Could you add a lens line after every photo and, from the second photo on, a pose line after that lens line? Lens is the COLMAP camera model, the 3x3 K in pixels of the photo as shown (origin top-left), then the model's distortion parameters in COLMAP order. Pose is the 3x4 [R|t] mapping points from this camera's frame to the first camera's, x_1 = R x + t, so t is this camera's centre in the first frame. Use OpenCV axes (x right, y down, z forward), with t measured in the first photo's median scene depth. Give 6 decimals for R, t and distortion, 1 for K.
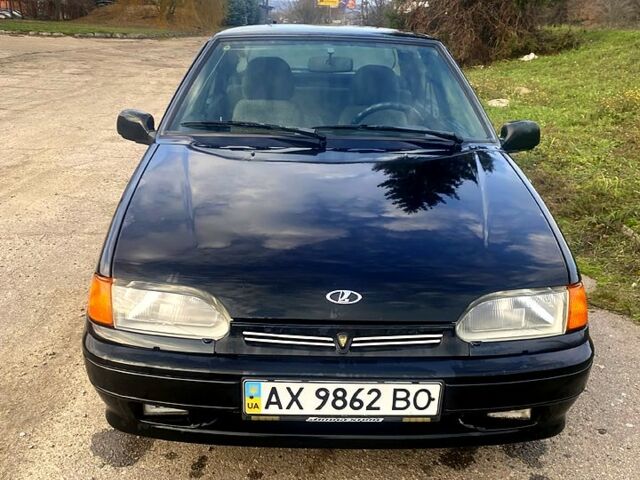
lens RADIAL K [[687.6, 0, 320.0], [0, 687.6, 240.0], [0, 0, 1]] dist [0.074590, -0.028021]
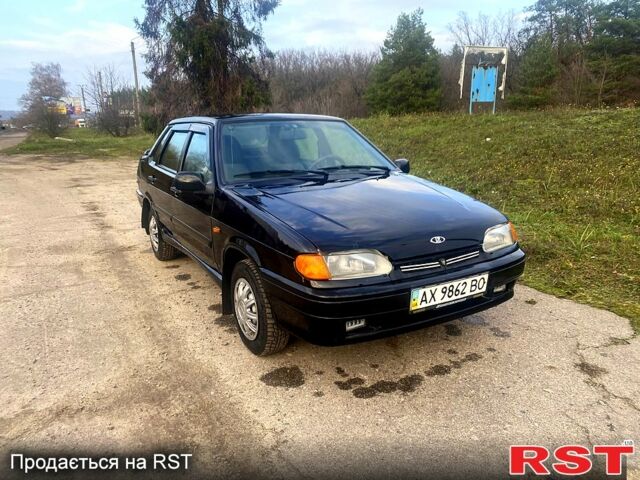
lens RADIAL K [[687.6, 0, 320.0], [0, 687.6, 240.0], [0, 0, 1]] dist [0.074590, -0.028021]
pose [[0.843255, -0.158011, 0.513764, -1.223192], [0.190960, 0.981530, -0.011553, 0.044024], [-0.502449, 0.107851, 0.857854, -0.463891]]
